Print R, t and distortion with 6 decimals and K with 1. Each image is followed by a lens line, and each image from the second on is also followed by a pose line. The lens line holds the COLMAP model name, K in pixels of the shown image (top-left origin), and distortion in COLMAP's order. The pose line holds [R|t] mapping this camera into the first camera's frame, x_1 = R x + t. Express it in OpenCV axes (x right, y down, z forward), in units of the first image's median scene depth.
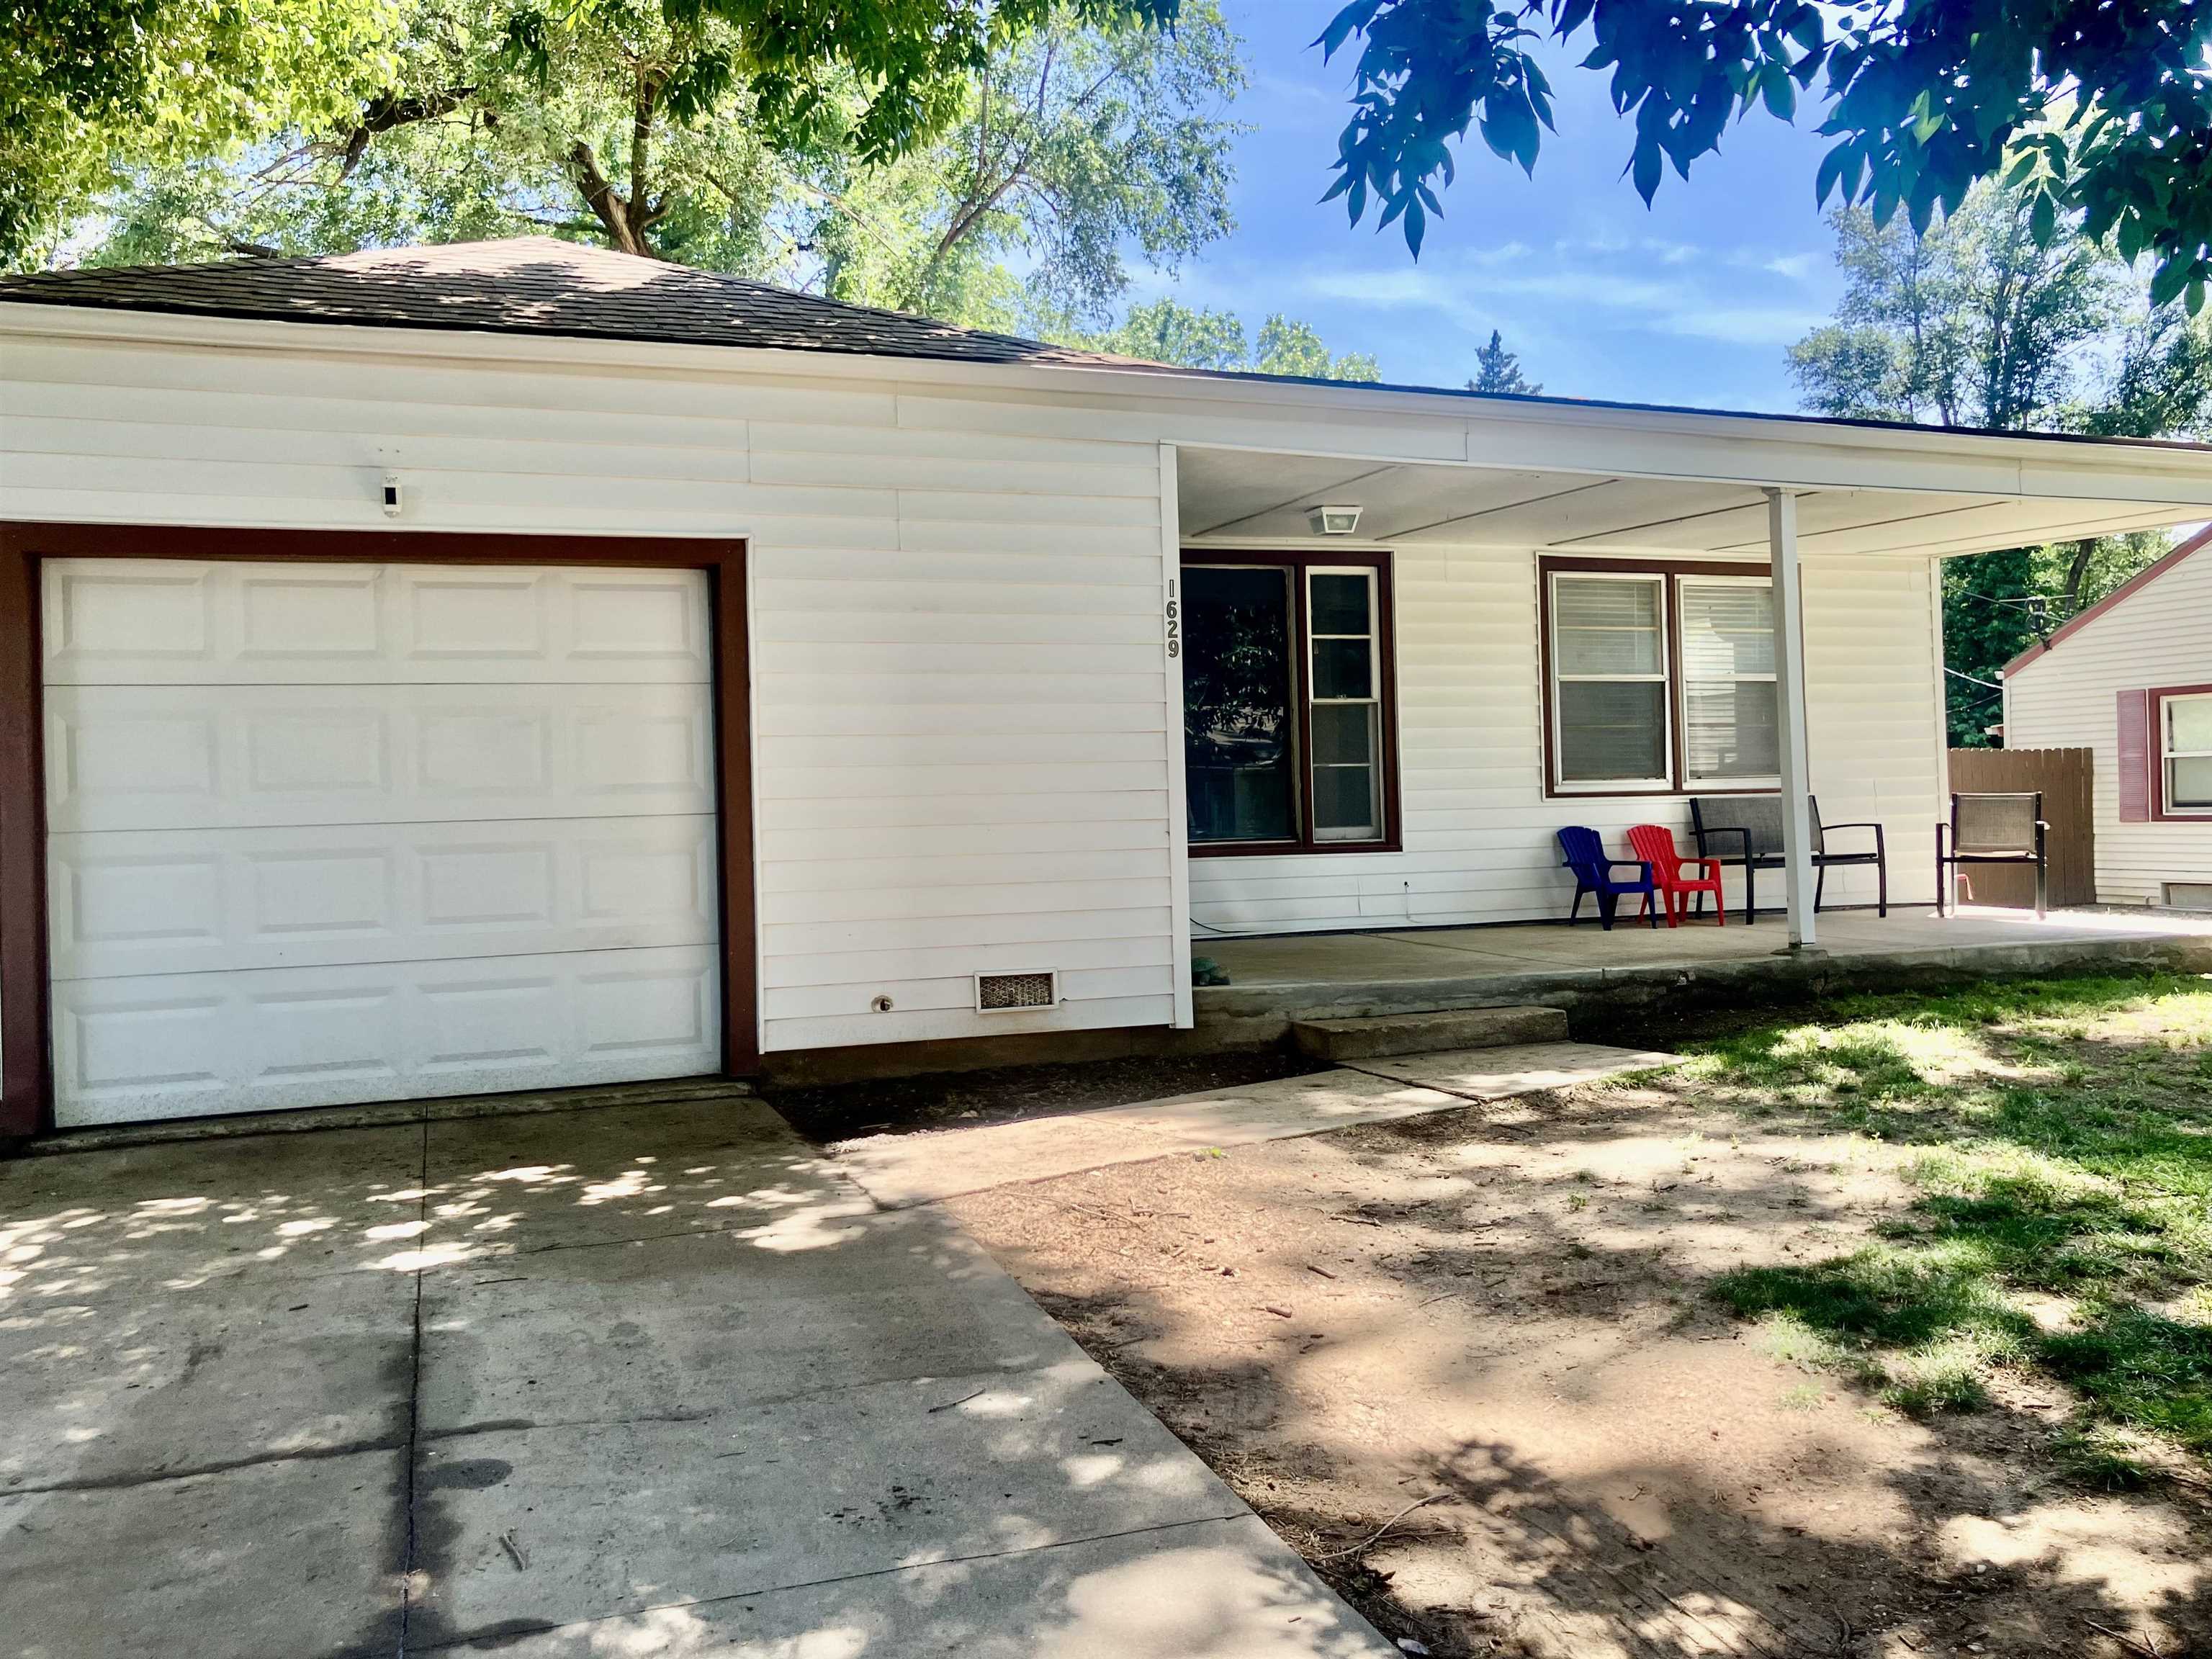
lens RADIAL K [[1805.6, 0, 1092.3], [0, 1805.6, 802.4], [0, 0, 1]] dist [0.012981, -0.003566]
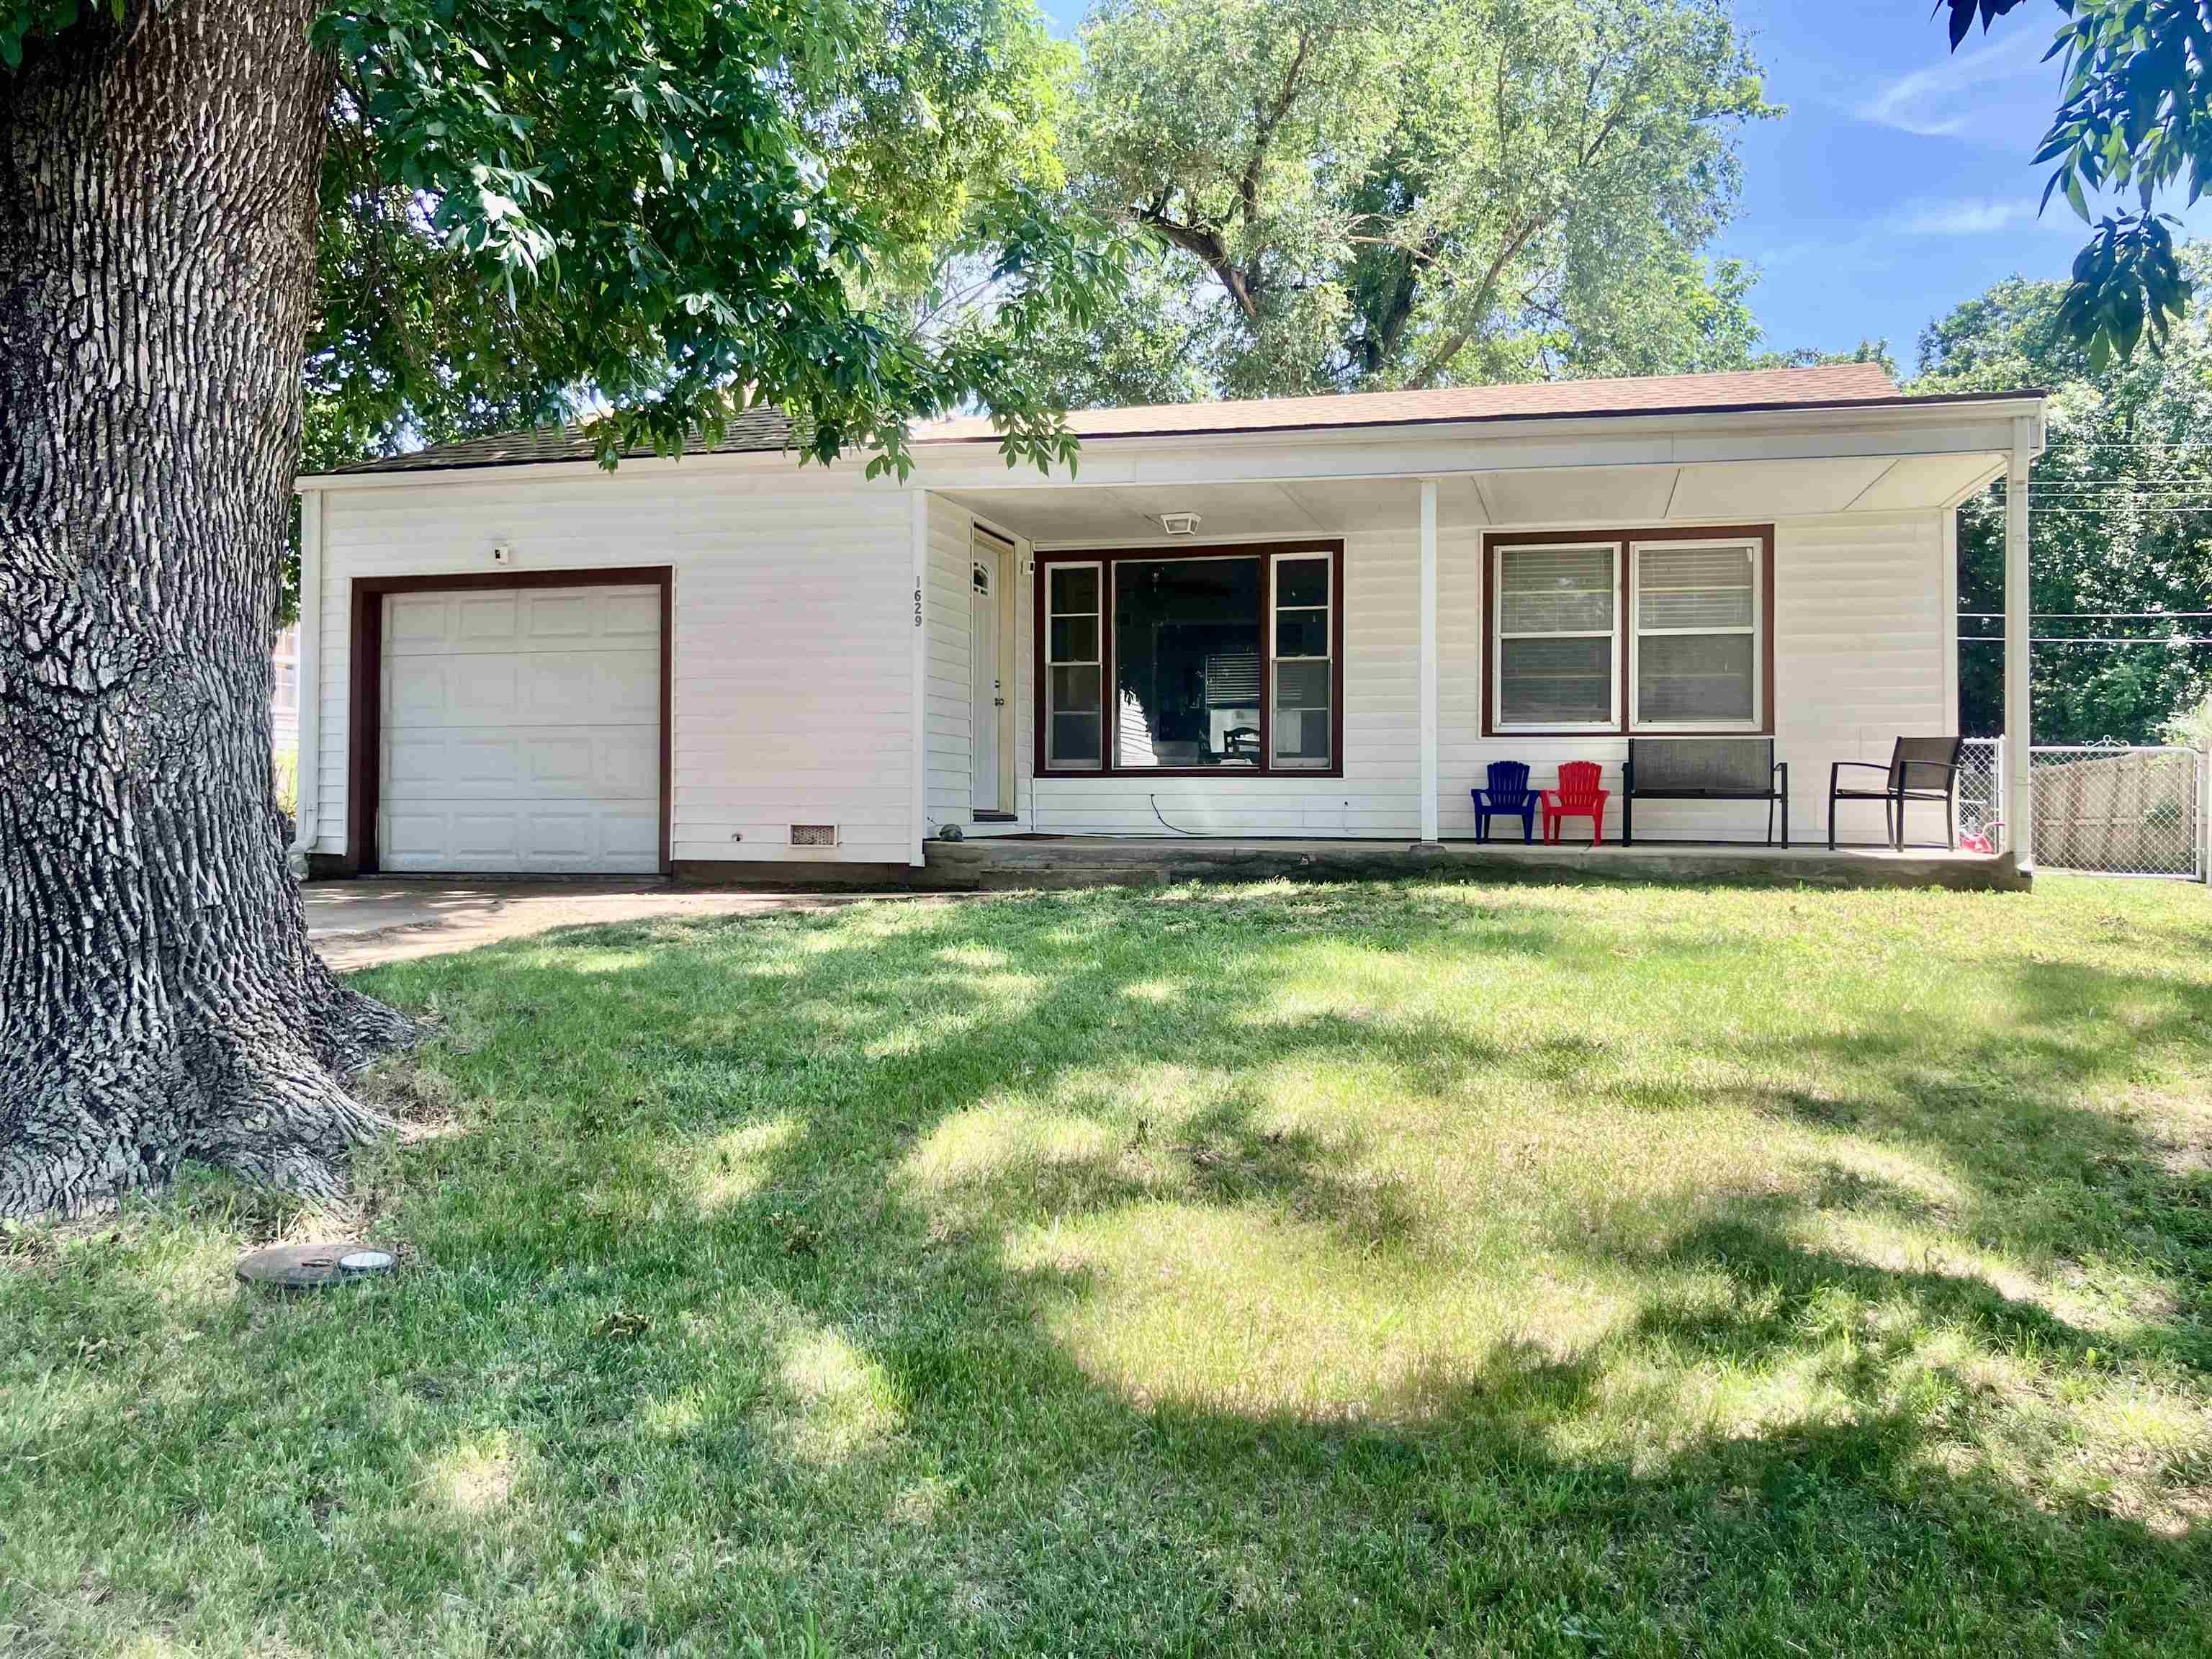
lens RADIAL K [[1805.6, 0, 1092.3], [0, 1805.6, 802.4], [0, 0, 1]] dist [0.012981, -0.003566]
pose [[0.819828, 0.023613, -0.572123, 0.745183], [-0.023118, 0.999700, 0.008133, 0.038320], [0.572143, 0.006559, 0.820127, -0.129289]]
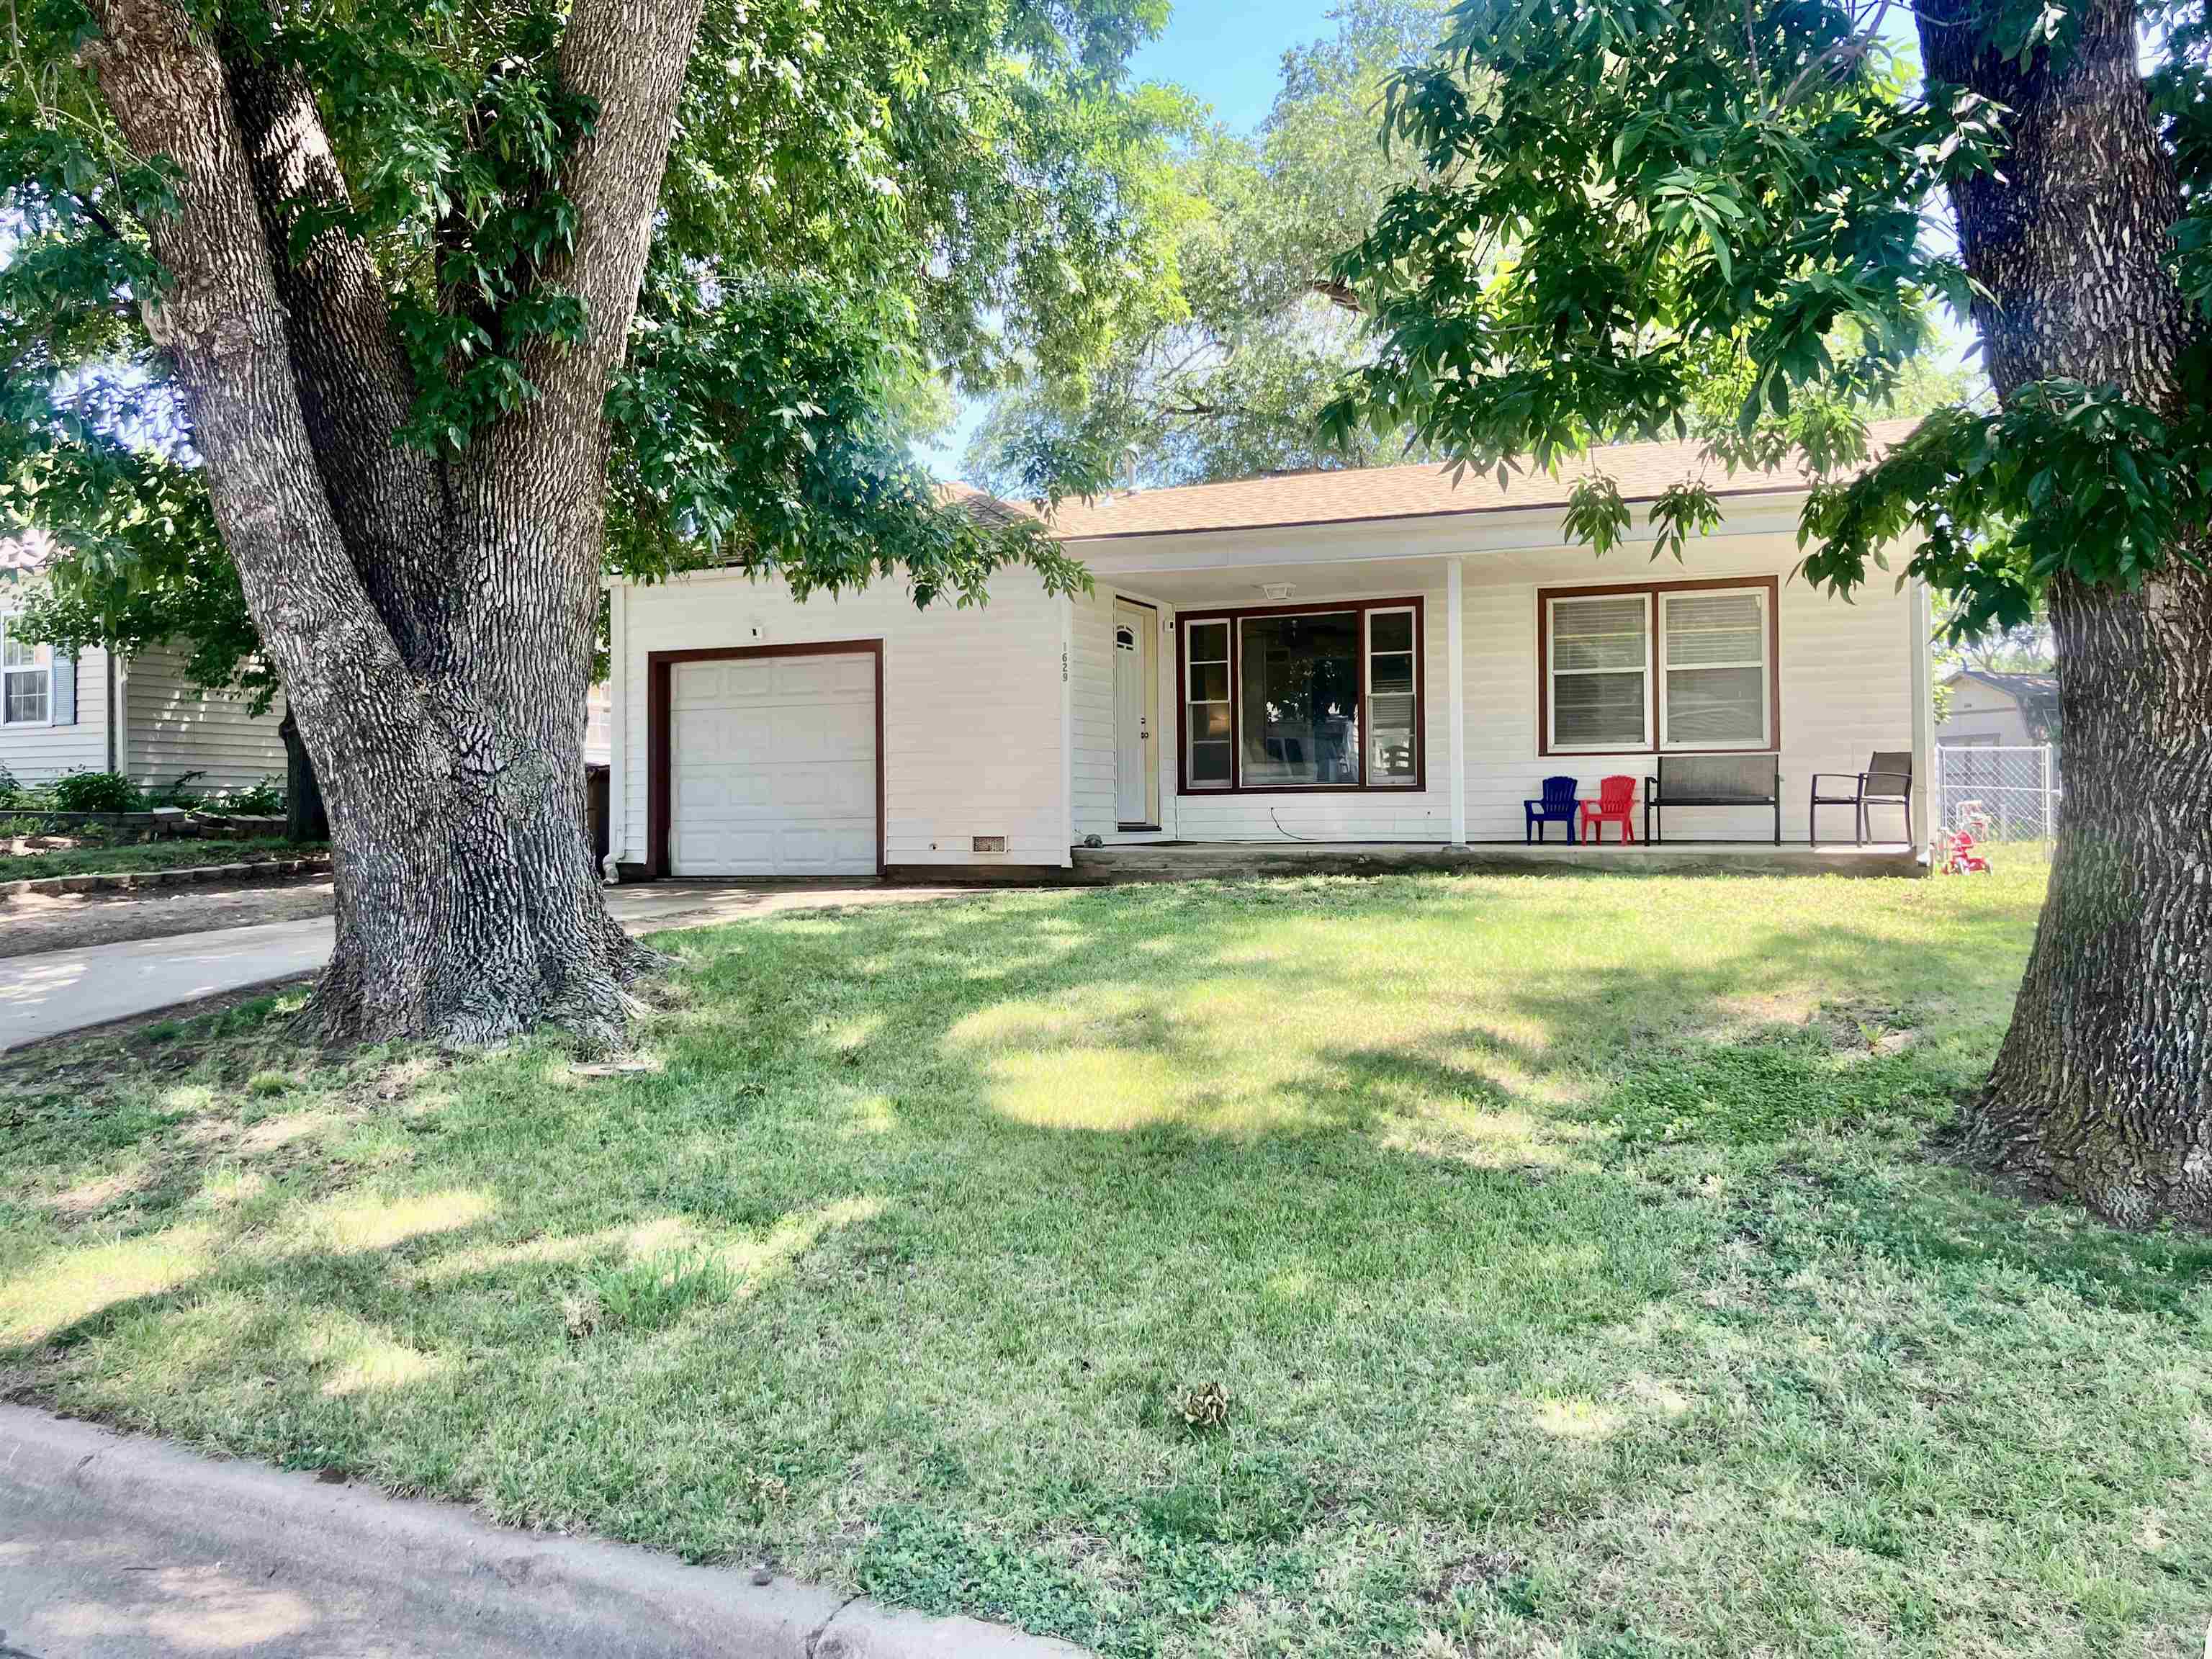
lens RADIAL K [[1776.3, 0, 1119.4], [0, 1776.3, 788.4], [0, 0, 1]] dist [0.001333, 0.005467]
pose [[0.732547, 0.004137, -0.680704, 1.000395], [-0.007456, 0.999970, -0.001946, 0.029261], [0.680675, 0.006502, 0.732556, -0.275328]]
